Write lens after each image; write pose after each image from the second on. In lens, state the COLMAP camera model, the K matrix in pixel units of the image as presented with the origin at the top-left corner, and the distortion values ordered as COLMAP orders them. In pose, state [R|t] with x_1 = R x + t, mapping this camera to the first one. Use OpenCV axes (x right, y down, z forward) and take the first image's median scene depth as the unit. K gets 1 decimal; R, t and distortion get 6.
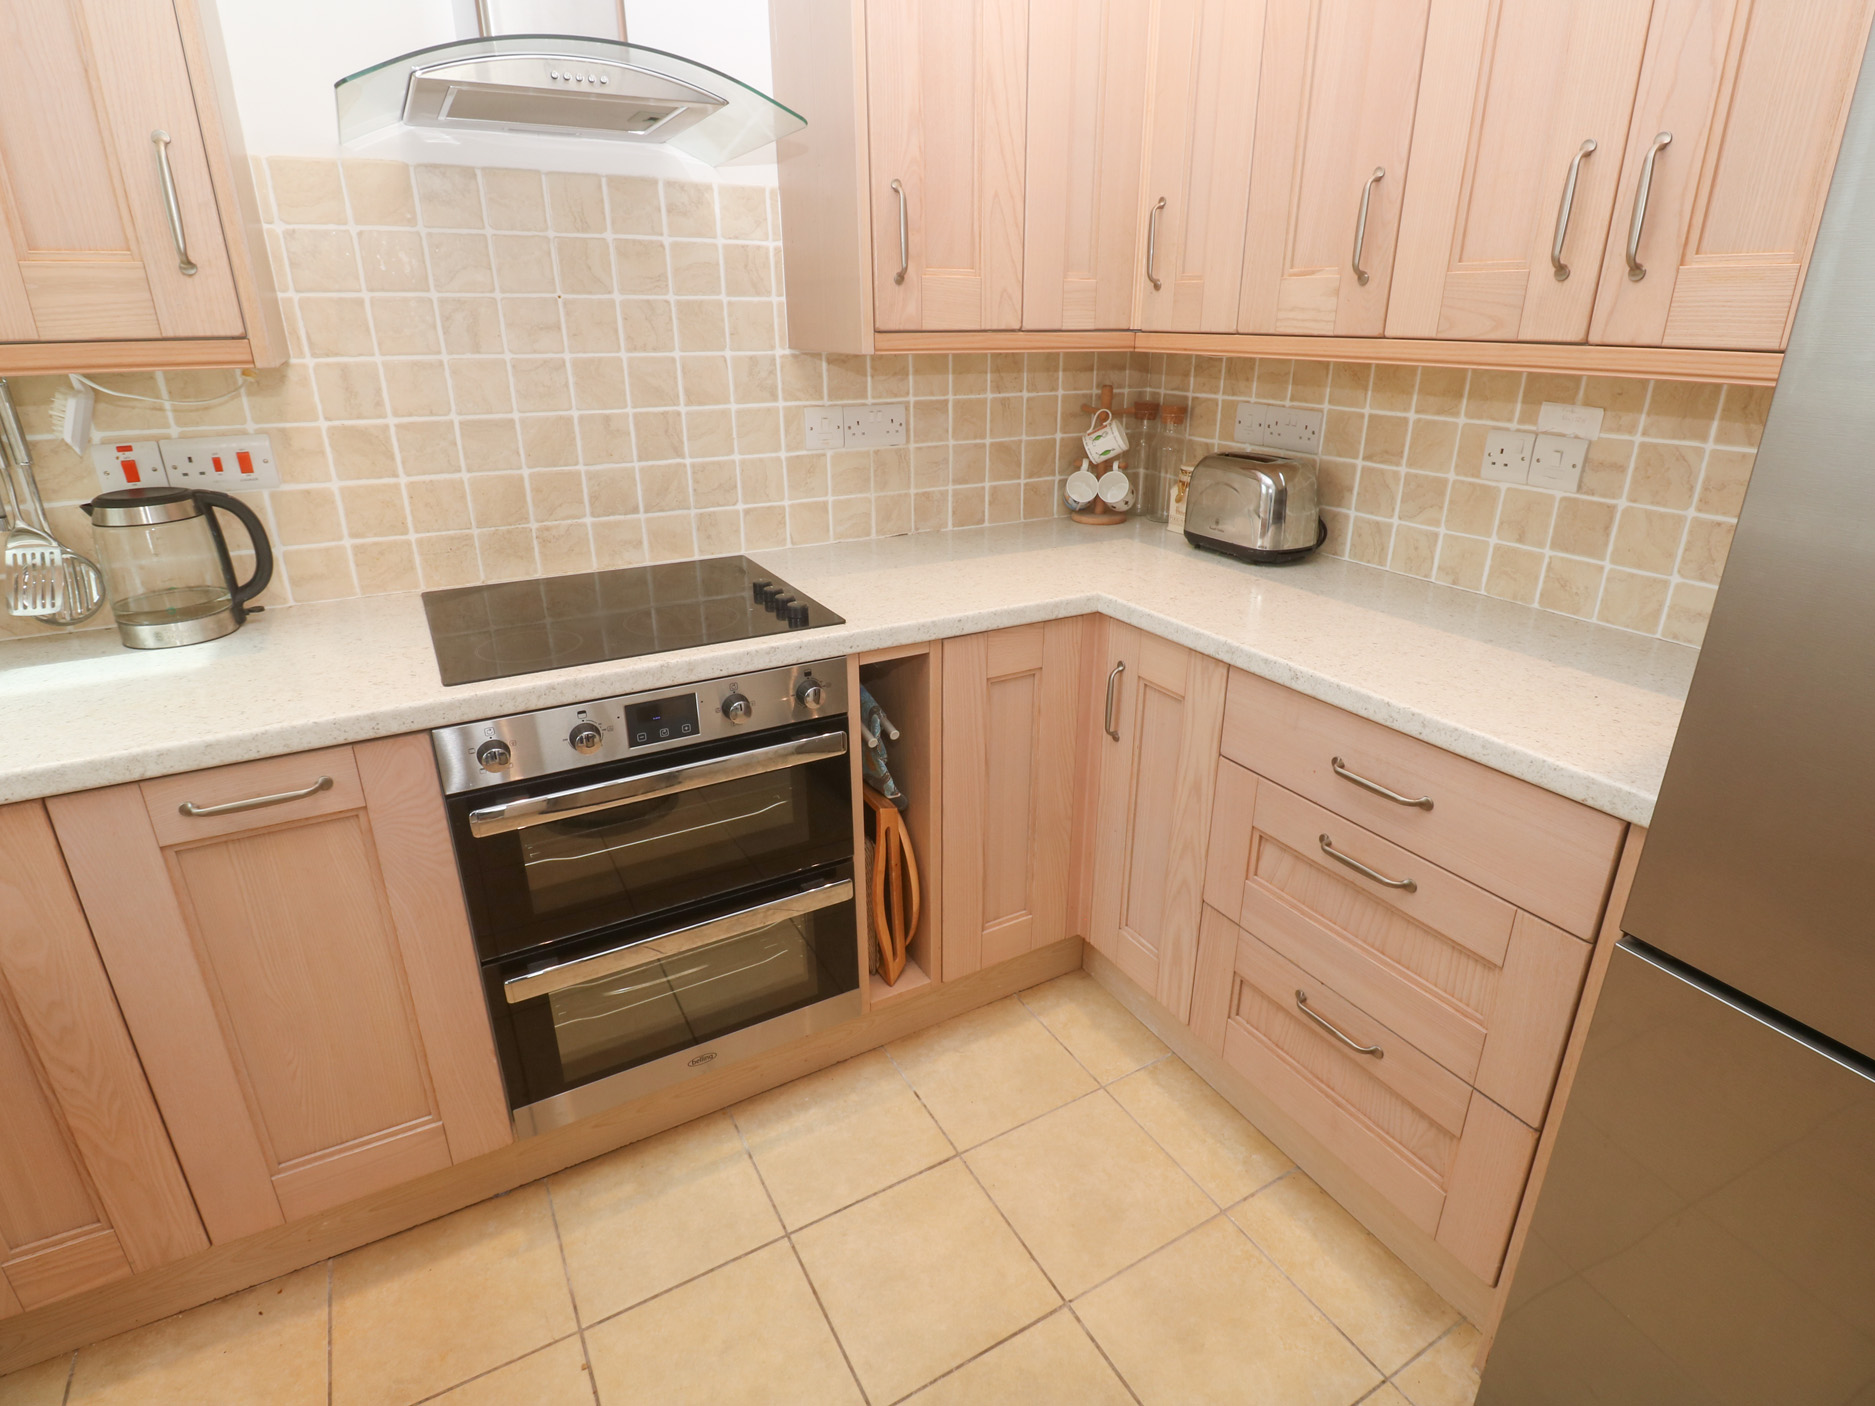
lens RADIAL K [[1011.1, 0, 944.5], [0, 1011.1, 711.6], [0, 0, 1]] dist [0.002899, -0.013566]
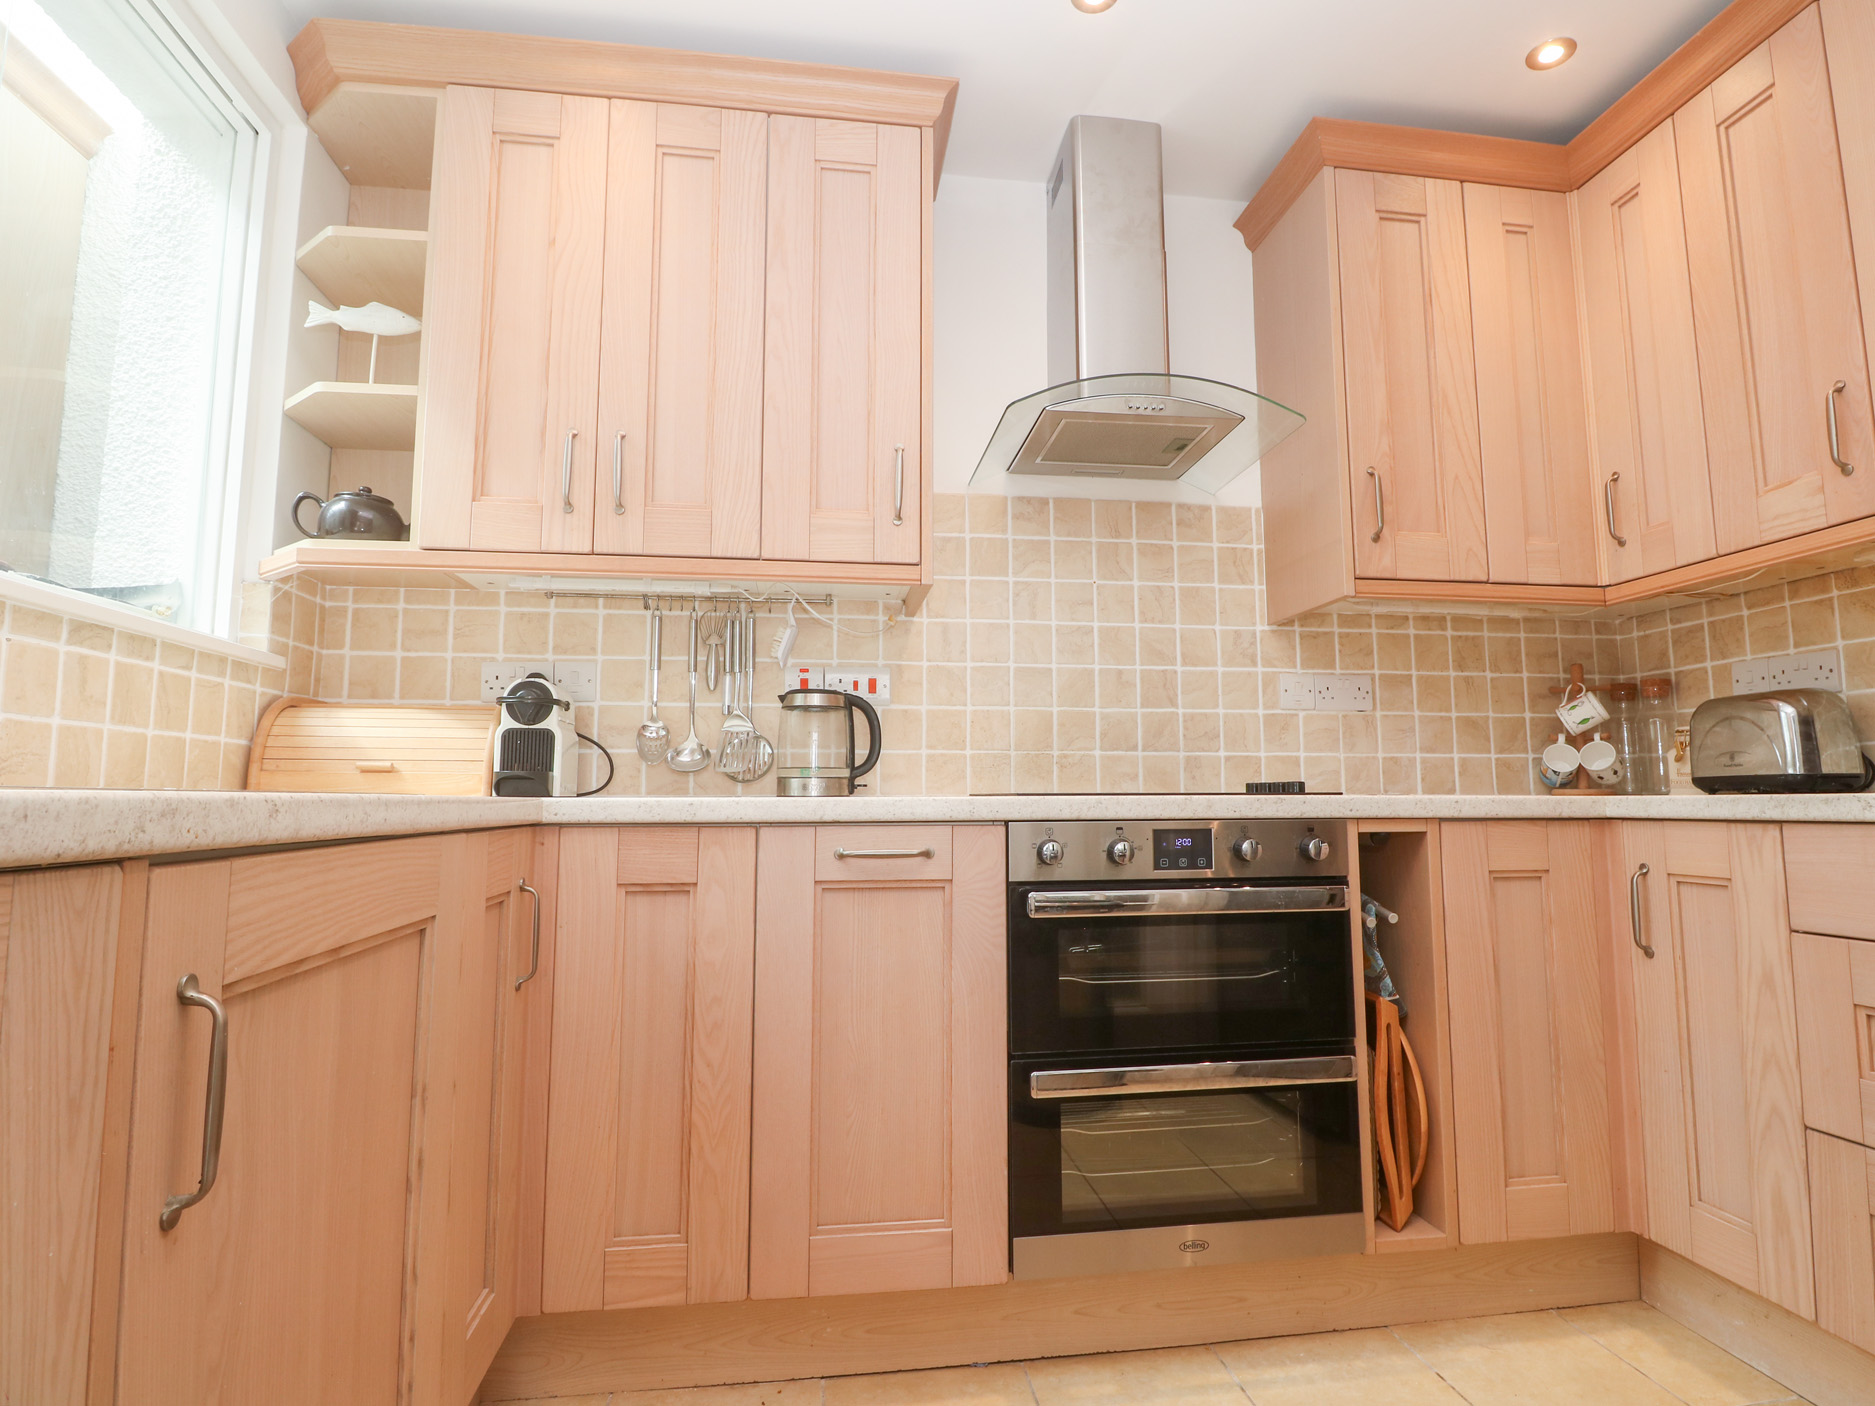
lens RADIAL K [[1011.1, 0, 929.6], [0, 1011.1, 682.4], [0, 0, 1]] dist [0.002899, -0.013566]
pose [[0.926207, -0.044692, -0.374357, -0.086471], [-0.134691, 0.888196, -0.439279, 0.309537], [0.352135, 0.457286, 0.816634, -0.100077]]
